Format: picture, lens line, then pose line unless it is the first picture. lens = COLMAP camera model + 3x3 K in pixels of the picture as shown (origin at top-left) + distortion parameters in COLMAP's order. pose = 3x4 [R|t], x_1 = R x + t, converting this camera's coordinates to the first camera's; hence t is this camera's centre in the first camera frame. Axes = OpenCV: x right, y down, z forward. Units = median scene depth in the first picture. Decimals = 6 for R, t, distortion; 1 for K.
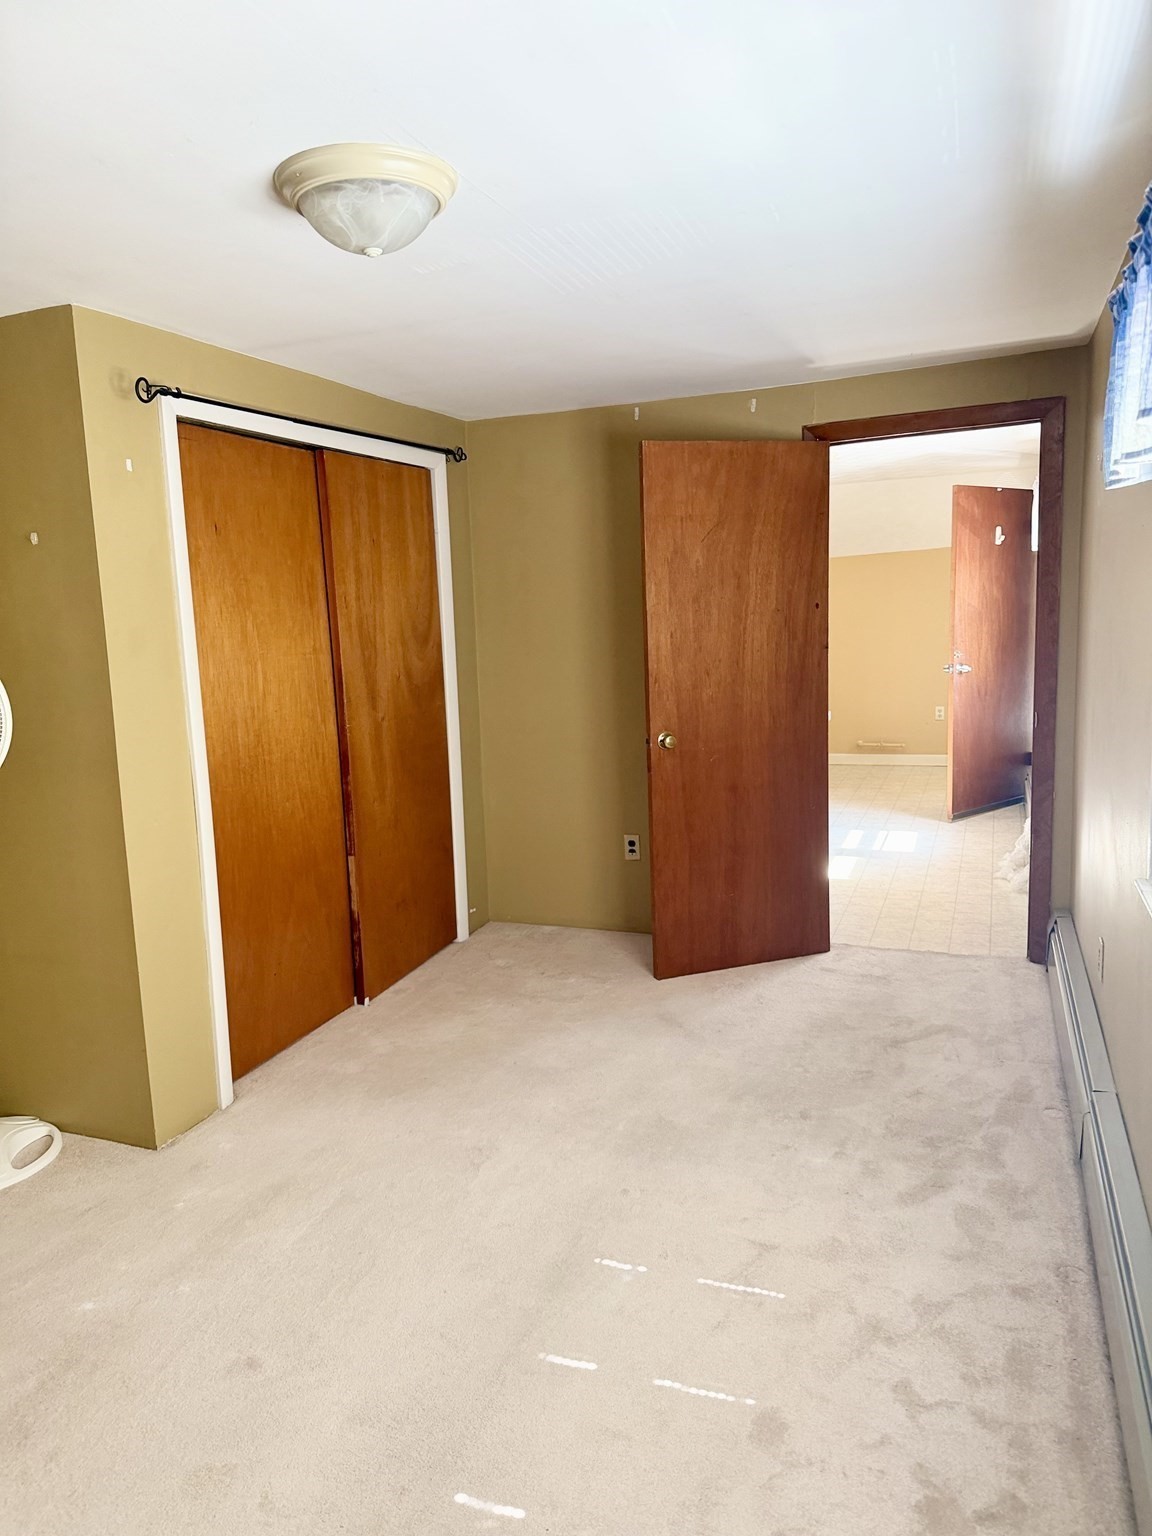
lens RADIAL K [[1086.4, 0, 569.0], [0, 1086.4, 773.6], [0, 0, 1]] dist [0.051101, -0.071464]
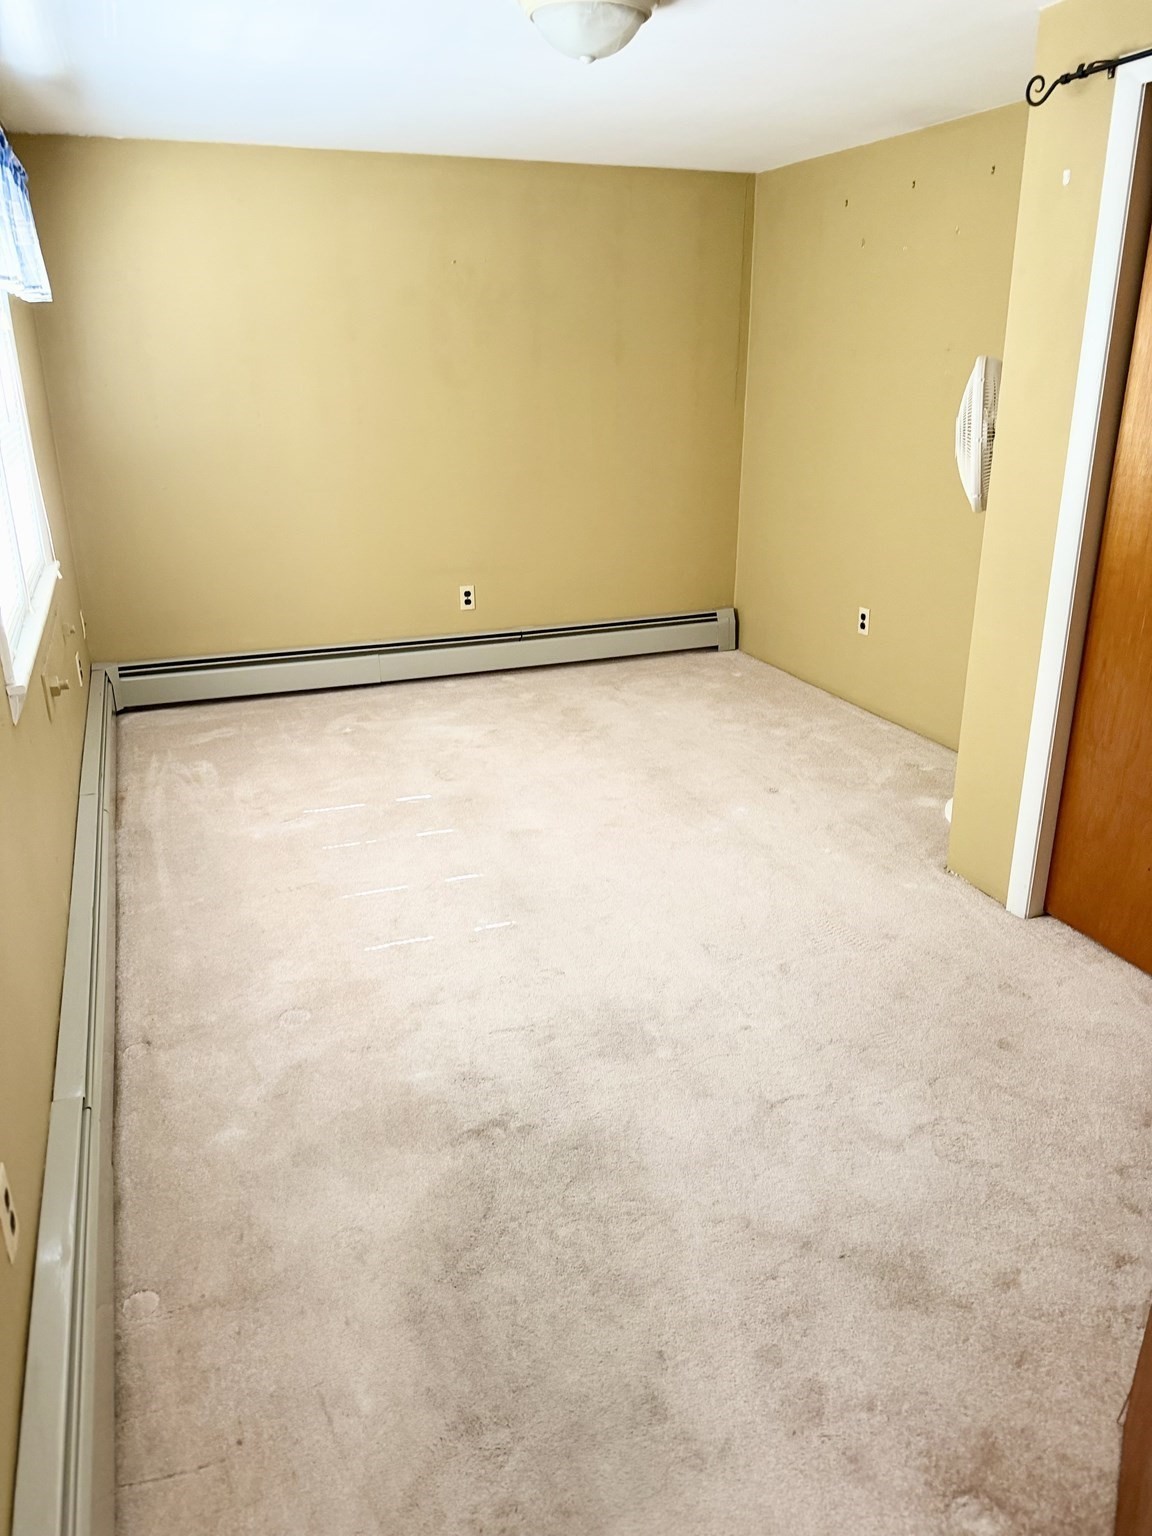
lens RADIAL K [[1086.4, 0, 569.0], [0, 1086.4, 773.6], [0, 0, 1]] dist [0.051101, -0.071464]
pose [[-0.748855, 0.279600, -0.600866, 0.593623], [-0.067442, 0.869791, 0.488790, -0.275064], [0.659293, 0.406557, -0.632491, 1.540138]]
